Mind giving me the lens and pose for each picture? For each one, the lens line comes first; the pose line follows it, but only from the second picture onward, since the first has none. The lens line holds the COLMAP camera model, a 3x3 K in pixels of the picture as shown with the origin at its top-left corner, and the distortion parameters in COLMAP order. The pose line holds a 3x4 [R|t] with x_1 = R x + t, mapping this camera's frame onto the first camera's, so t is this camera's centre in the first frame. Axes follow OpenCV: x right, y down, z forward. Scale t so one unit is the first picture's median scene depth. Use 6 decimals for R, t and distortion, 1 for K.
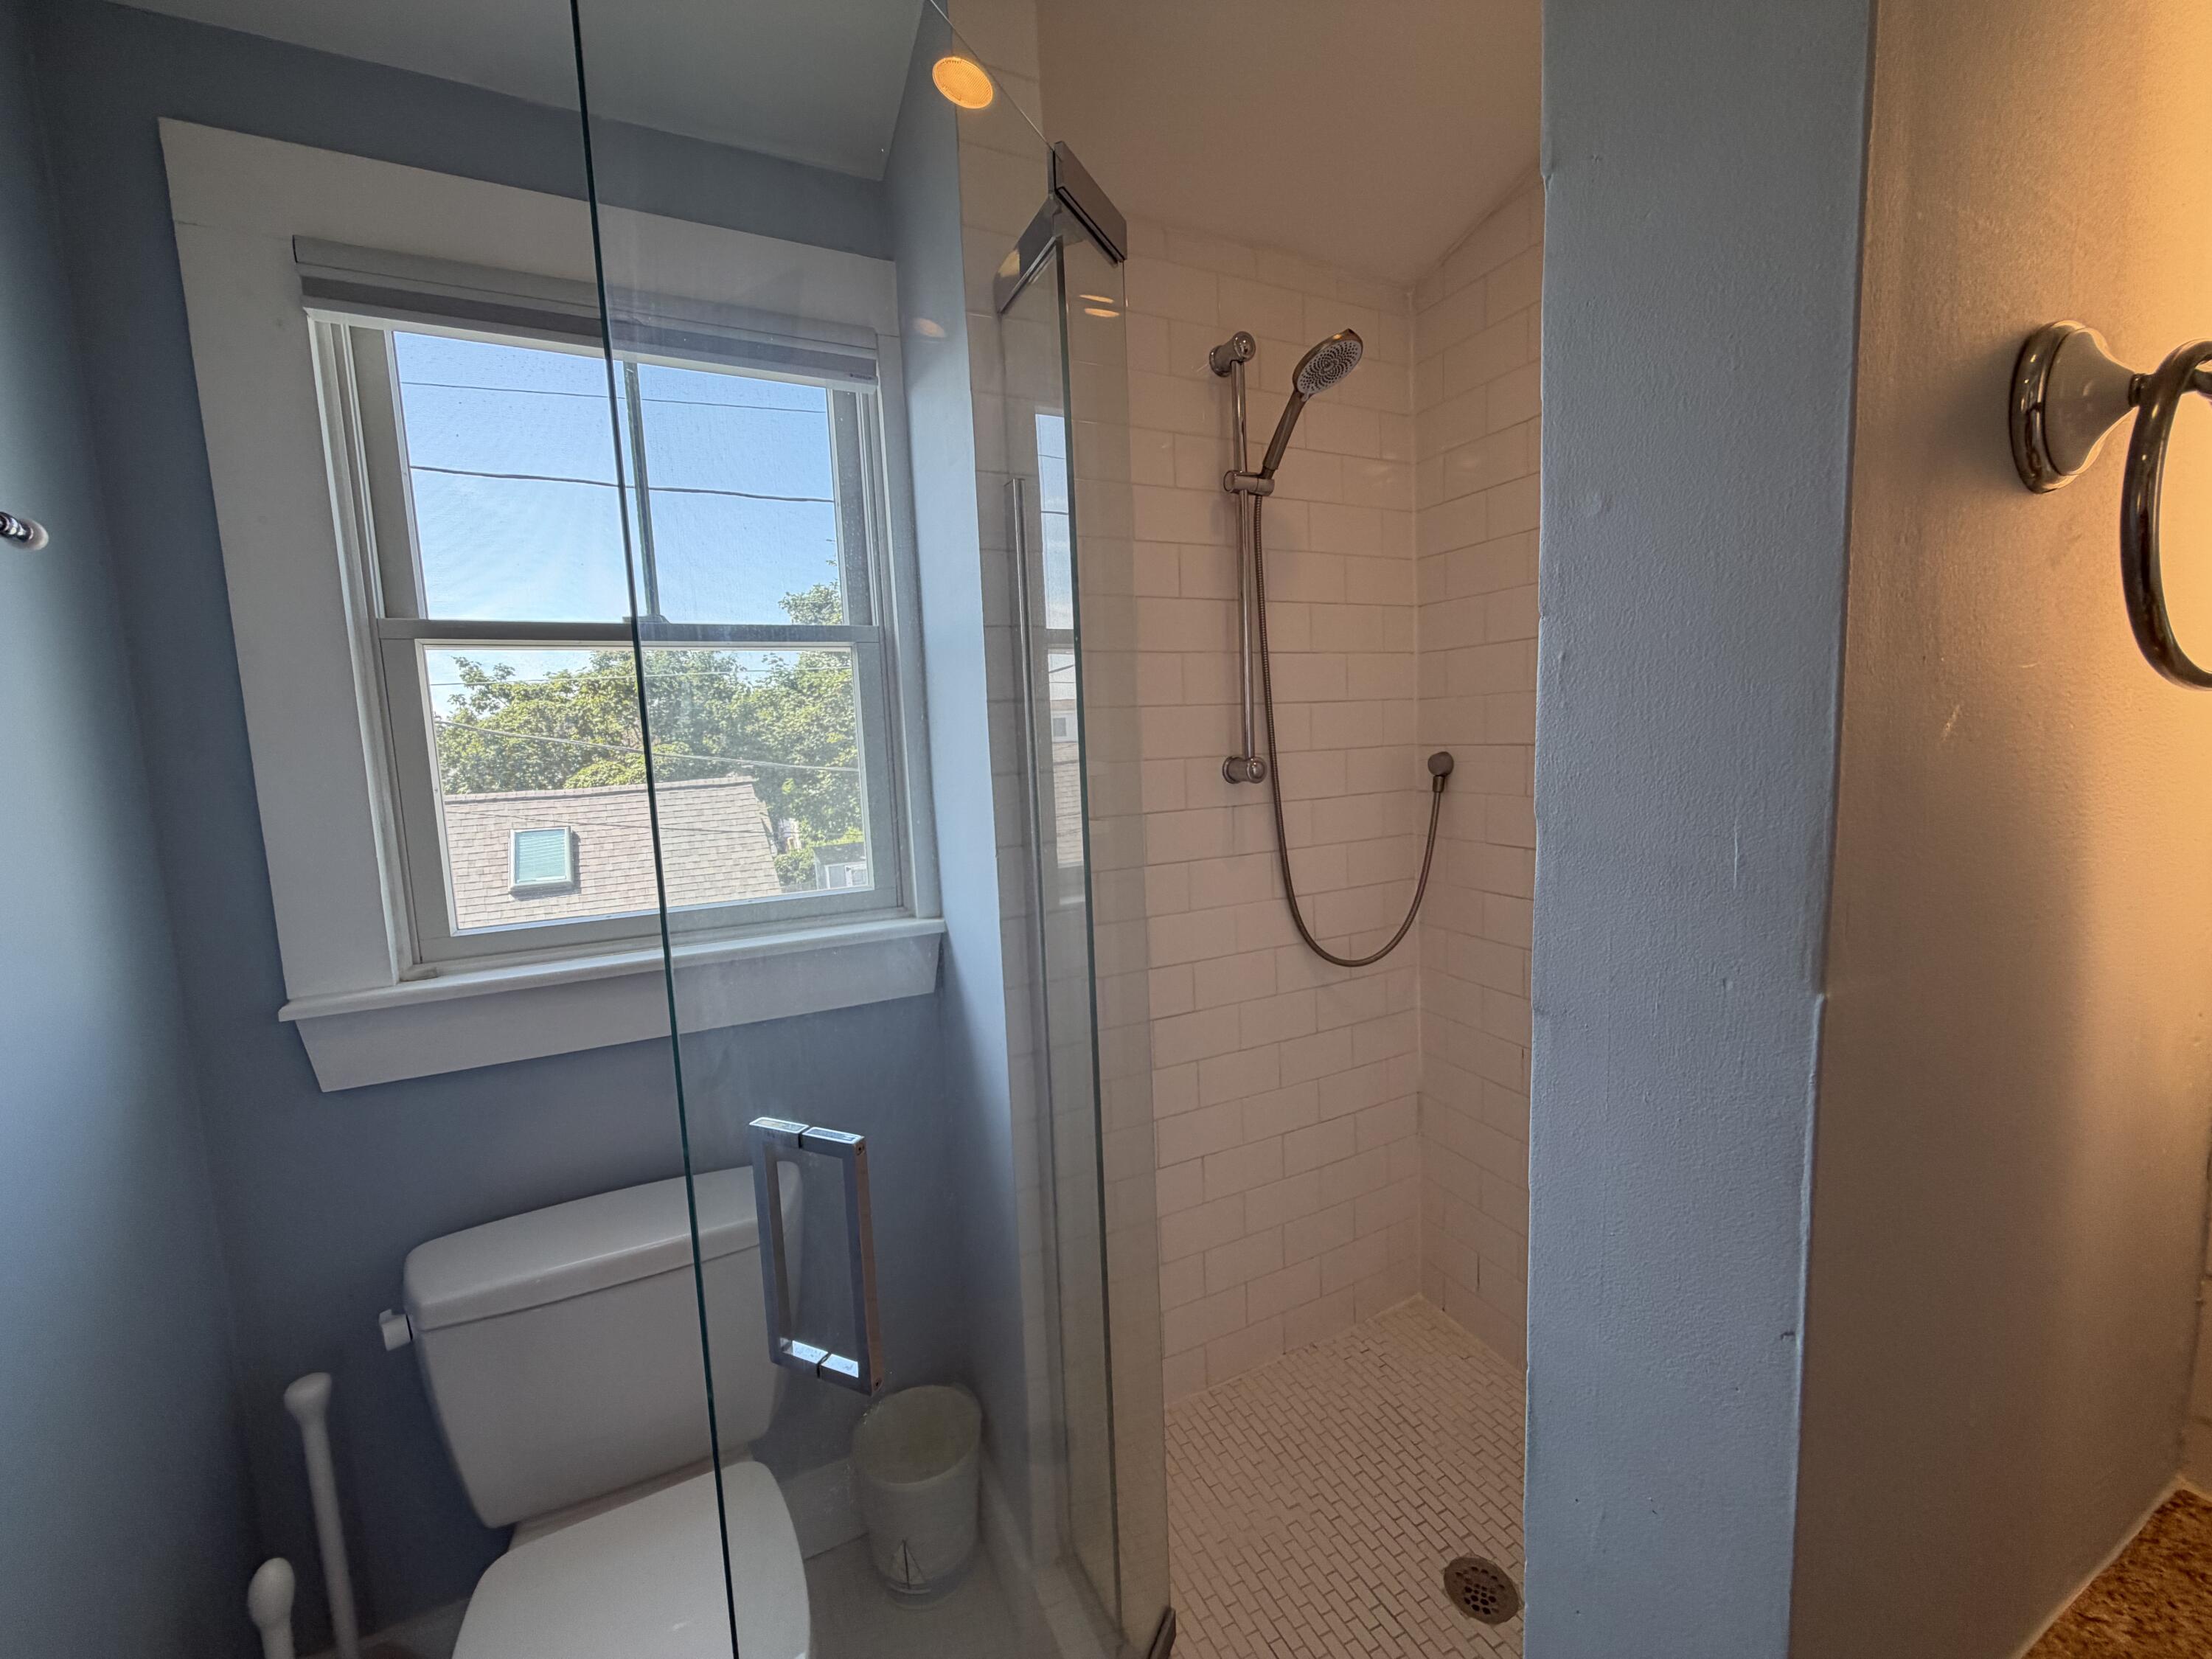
lens RADIAL K [[883.5, 0, 1105.2], [0, 883.5, 836.8], [0, 0, 1]] dist [-0.000062, 0.000893]
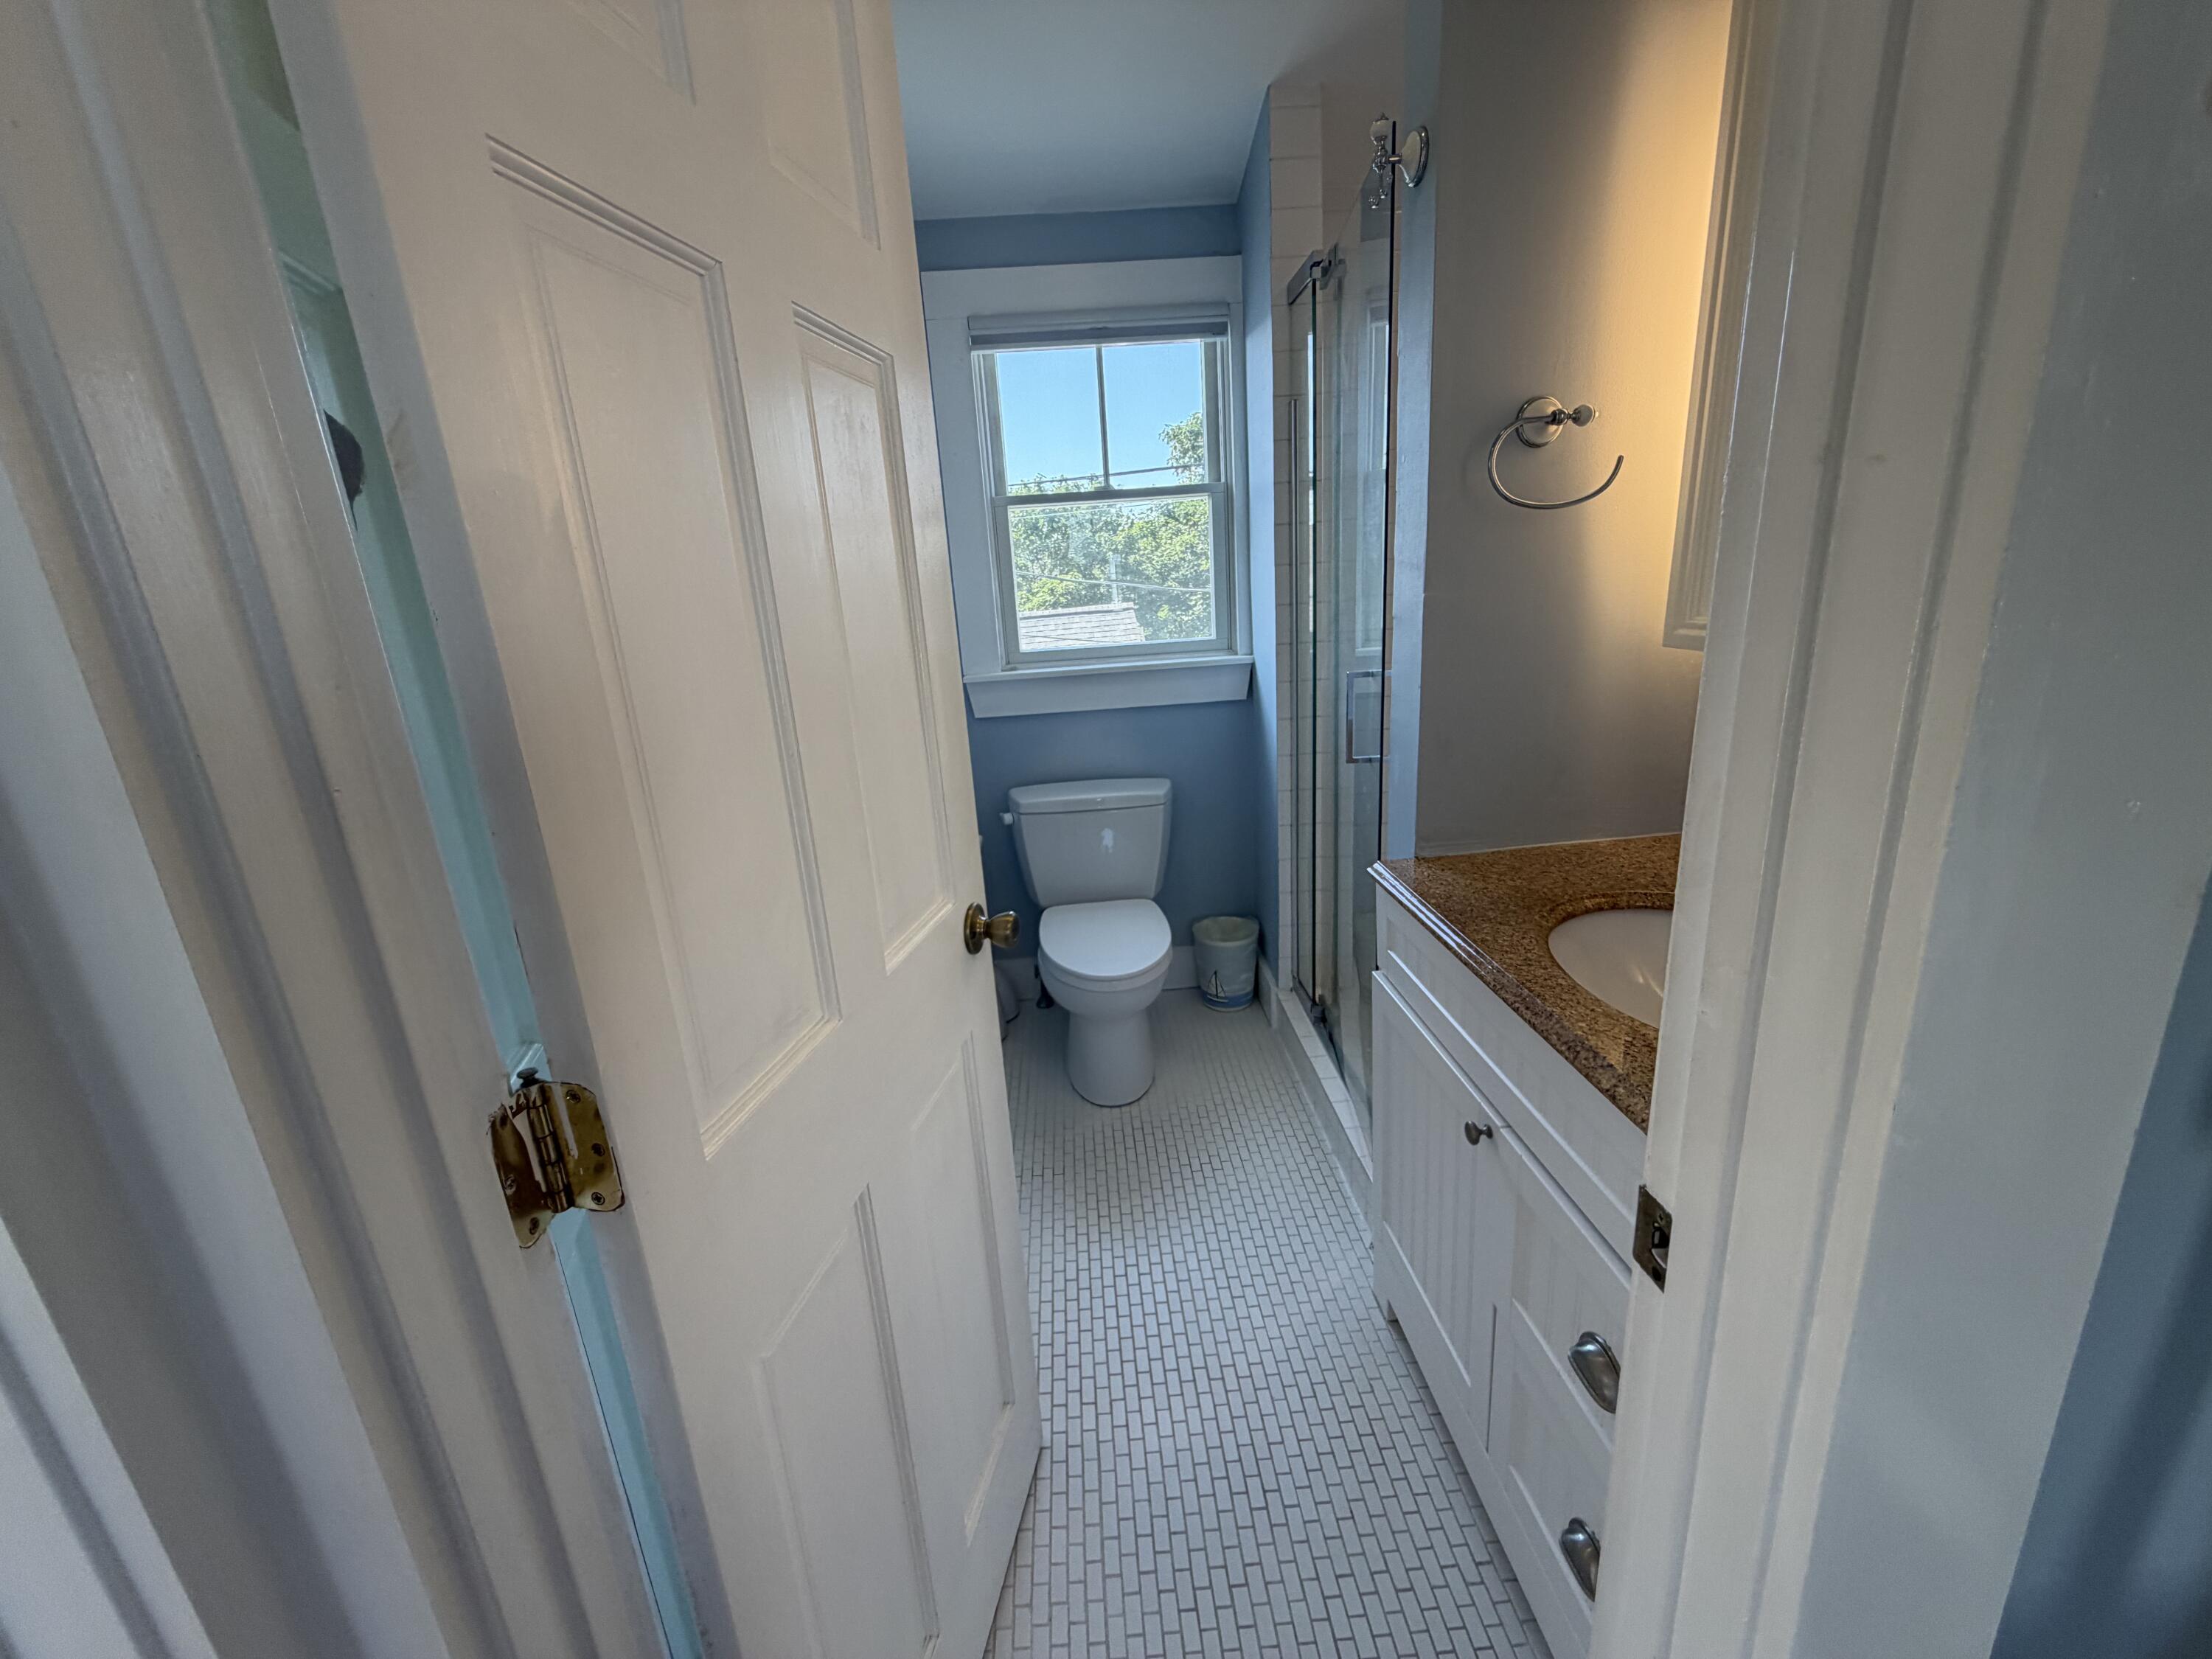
lens RADIAL K [[883.5, 0, 1102.6], [0, 883.5, 833.2], [0, 0, 1]] dist [-0.000062, 0.000893]
pose [[0.917028, 0.089284, -0.388699, 0.253332], [-0.016739, 0.982377, 0.186161, 0.116119], [0.398470, -0.164209, 0.902362, -0.753808]]
